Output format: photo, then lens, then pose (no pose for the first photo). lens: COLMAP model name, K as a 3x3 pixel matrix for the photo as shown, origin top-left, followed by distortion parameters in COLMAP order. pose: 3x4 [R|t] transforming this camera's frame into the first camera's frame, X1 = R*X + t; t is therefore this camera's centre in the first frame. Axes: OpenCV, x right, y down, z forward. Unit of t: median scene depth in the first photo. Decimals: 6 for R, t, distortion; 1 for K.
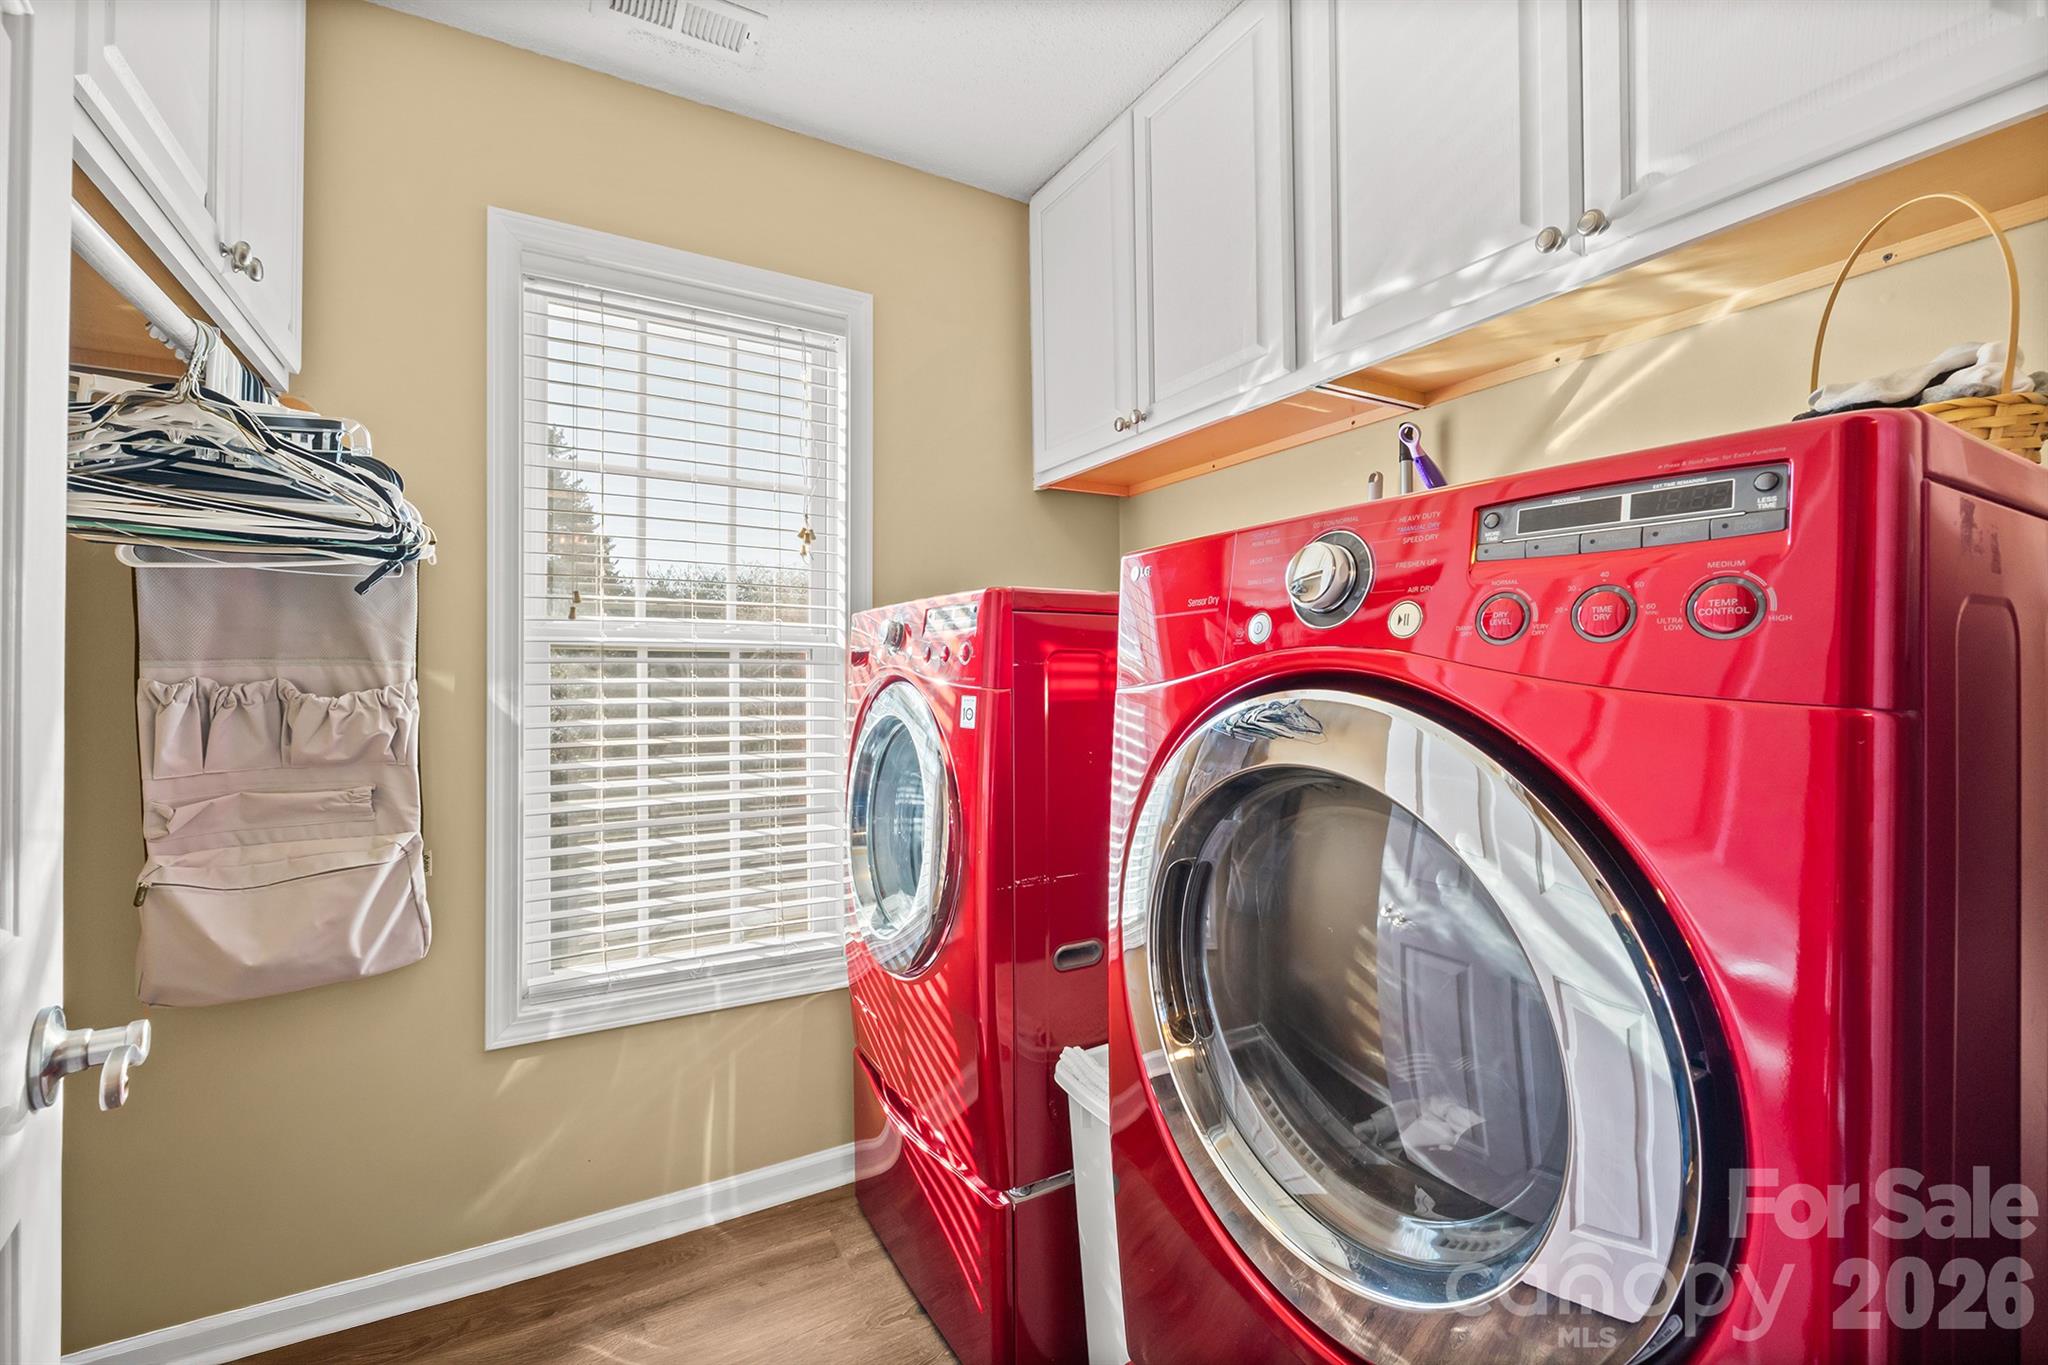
lens RADIAL K [[857.4, 0, 1031.8], [0, 857.4, 676.7], [0, 0, 1]] dist [-0.005678, -0.001351]
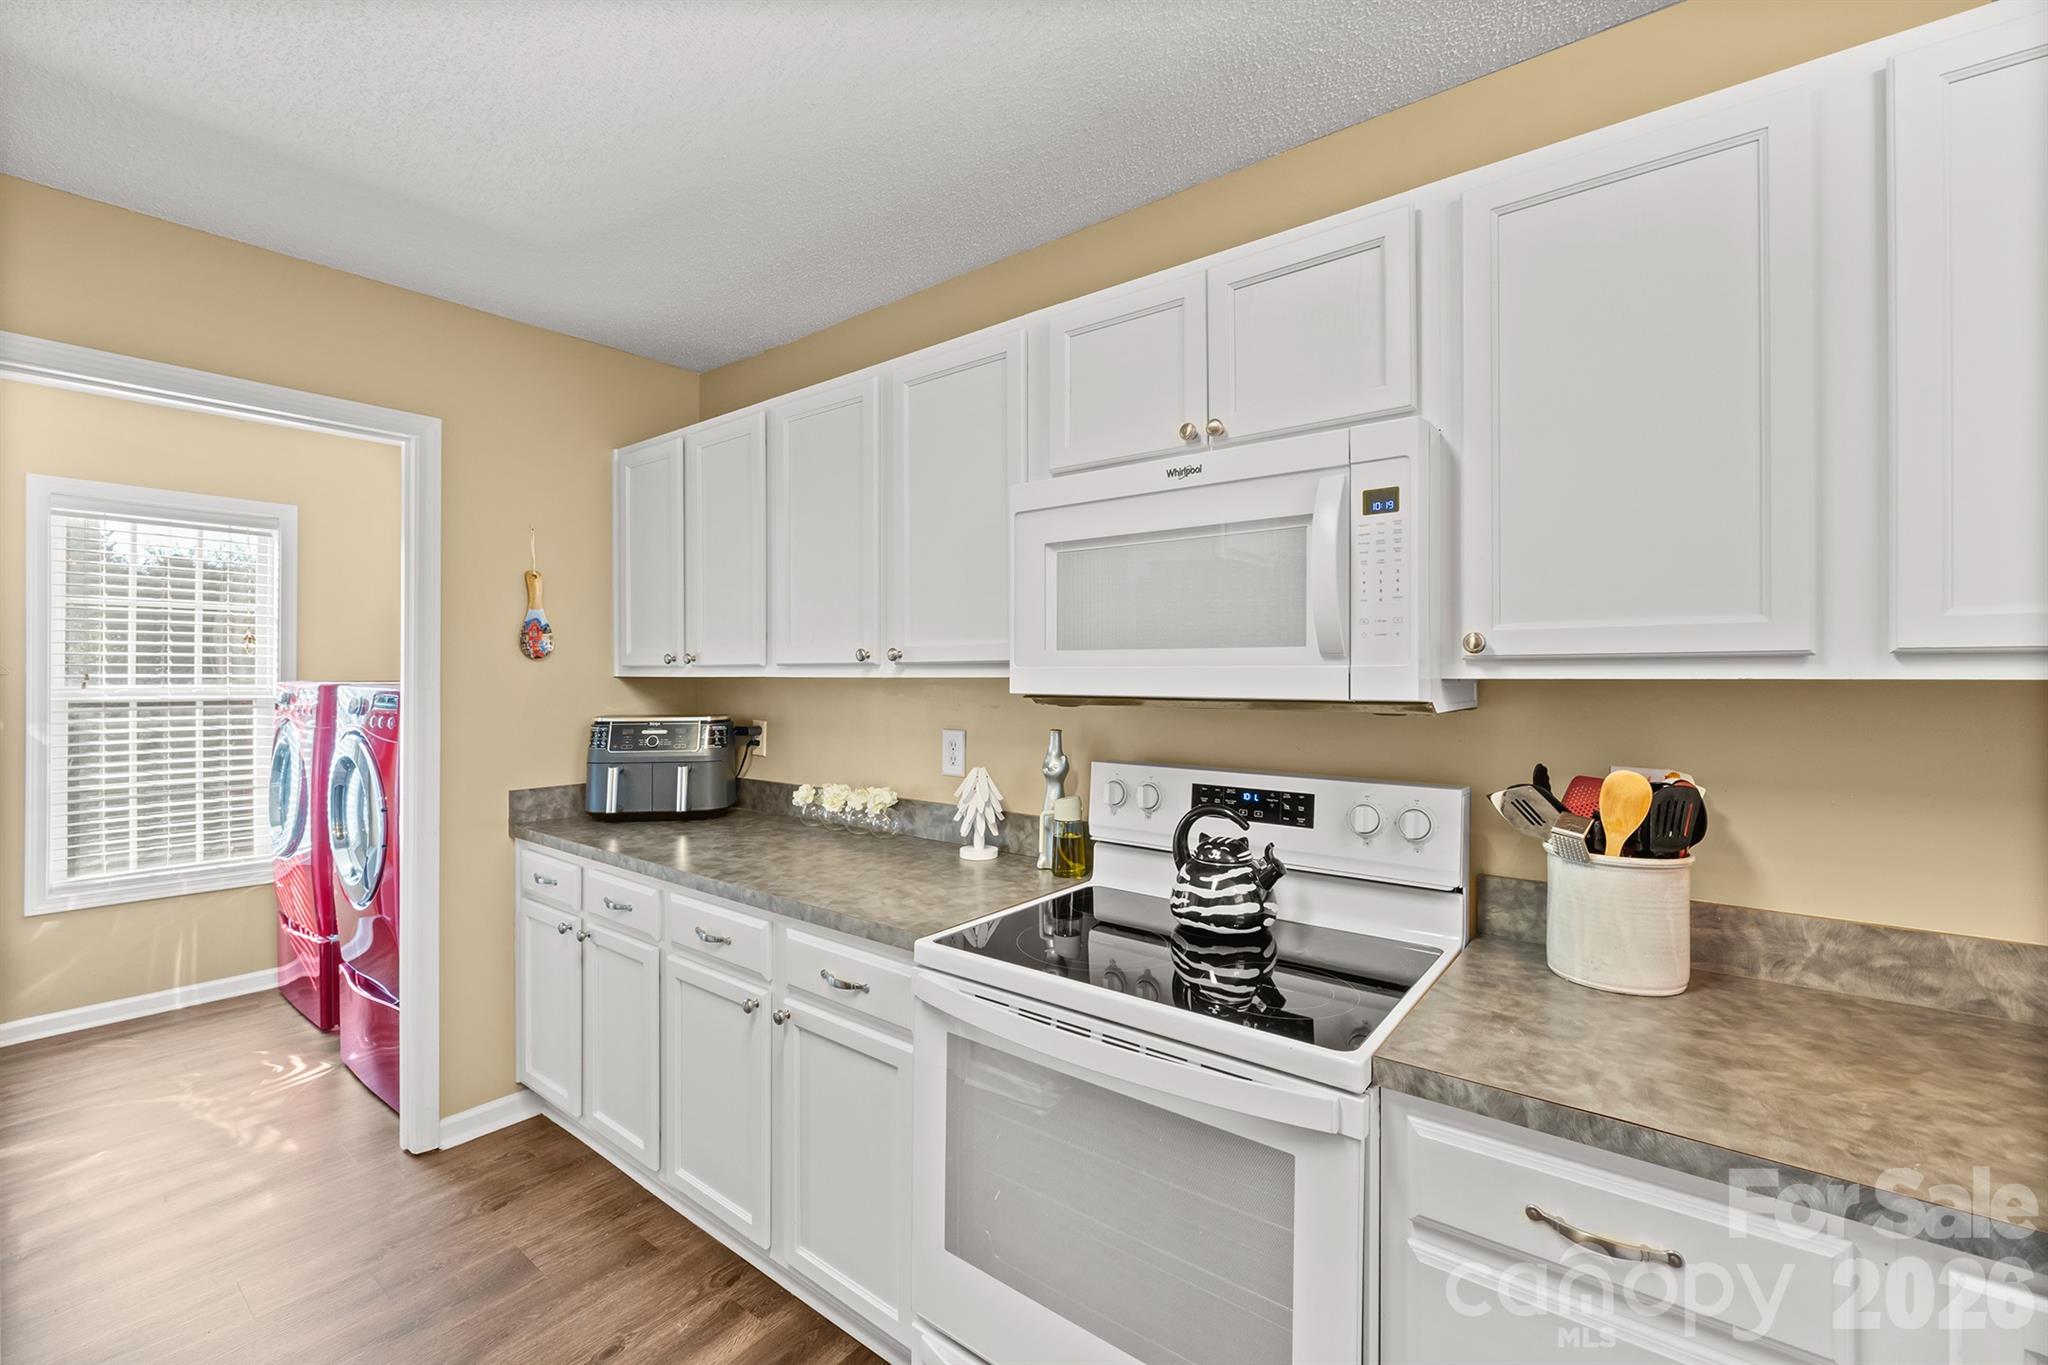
lens RADIAL K [[857.4, 0, 1043.2], [0, 857.4, 674.9], [0, 0, 1]] dist [-0.005678, -0.001351]
pose [[0.931815, 0.012450, 0.362720, 0.704457], [-0.017467, 0.999792, 0.010556, -0.144349], [-0.362513, -0.016172, 0.931838, -1.411216]]
